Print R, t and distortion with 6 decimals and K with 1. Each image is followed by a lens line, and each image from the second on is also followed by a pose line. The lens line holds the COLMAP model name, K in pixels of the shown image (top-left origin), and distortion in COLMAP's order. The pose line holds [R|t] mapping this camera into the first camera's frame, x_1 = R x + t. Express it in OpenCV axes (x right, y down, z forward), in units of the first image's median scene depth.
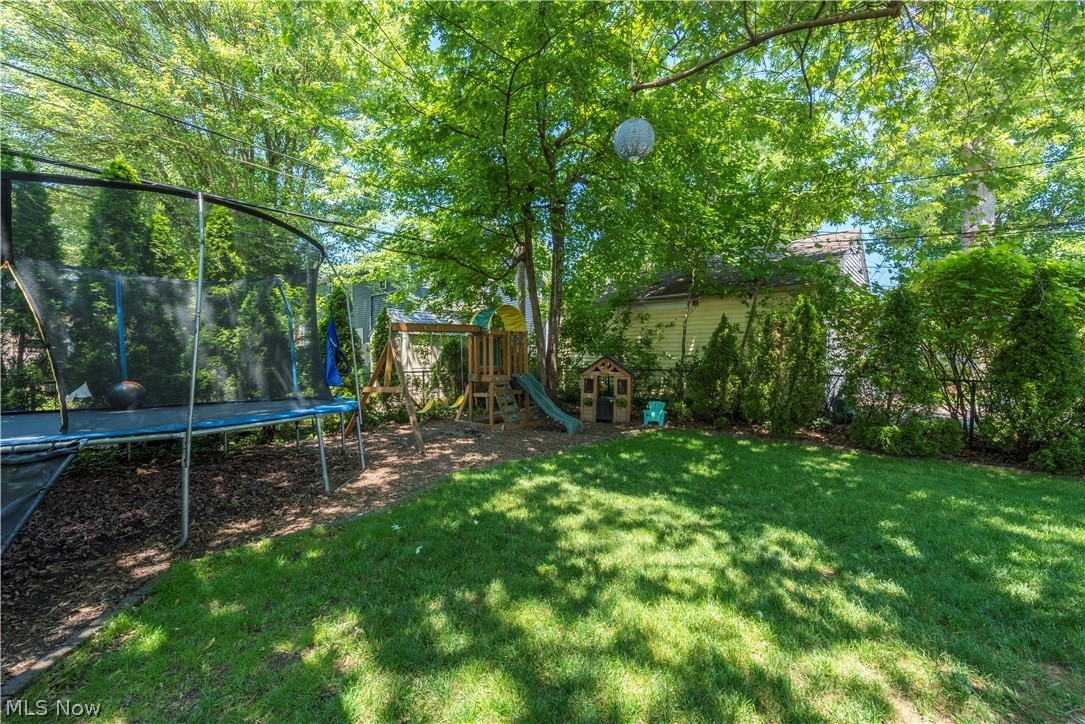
lens RADIAL K [[436.4, 0, 542.7], [0, 436.4, 360.4], [0, 0, 1]] dist [-0.009080, -0.000100]
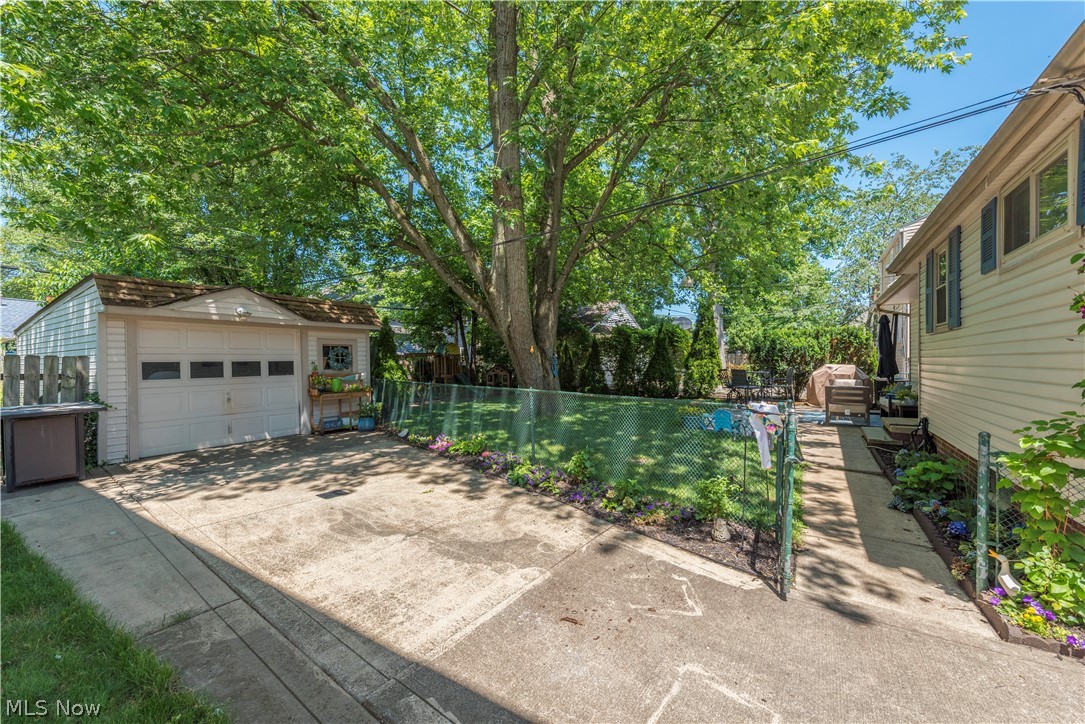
lens RADIAL K [[436.4, 0, 546.4], [0, 436.4, 359.8], [0, 0, 1]] dist [-0.009080, -0.000100]
pose [[0.984762, -0.002794, 0.173885, 0.007443], [0.002811, 0.999996, 0.000151, -0.031854], [-0.173884, 0.000340, 0.984766, -1.009569]]
